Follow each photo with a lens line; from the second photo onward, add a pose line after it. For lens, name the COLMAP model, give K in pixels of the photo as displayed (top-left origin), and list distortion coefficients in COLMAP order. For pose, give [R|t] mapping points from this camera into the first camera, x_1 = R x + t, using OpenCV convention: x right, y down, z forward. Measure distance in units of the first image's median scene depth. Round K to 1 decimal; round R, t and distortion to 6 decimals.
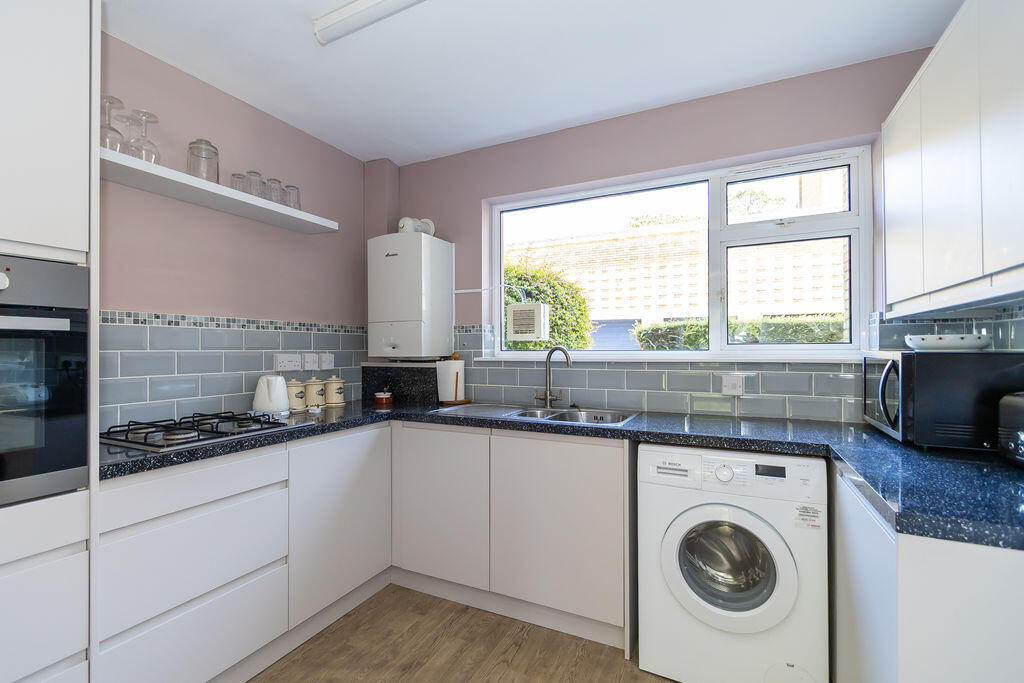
lens RADIAL K [[455.8, 0, 512.0], [0, 455.8, 341.5], [0, 0, 1]] dist [-0.000108, -0.000005]
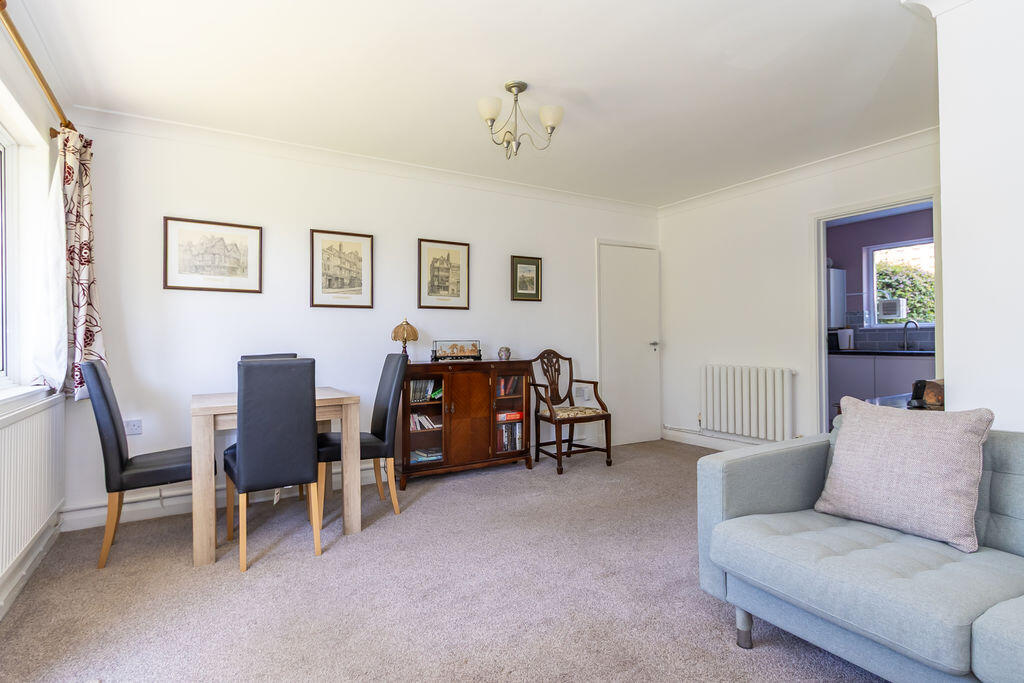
lens RADIAL K [[528.8, 0, 514.8], [0, 528.8, 331.8], [0, 0, 1]] dist [0.003930, -0.000345]
pose [[0.844041, -0.010499, -0.536176, -0.109760], [0.015323, 0.999872, 0.004542, 0.019089], [0.536060, -0.012049, 0.844094, -1.702373]]
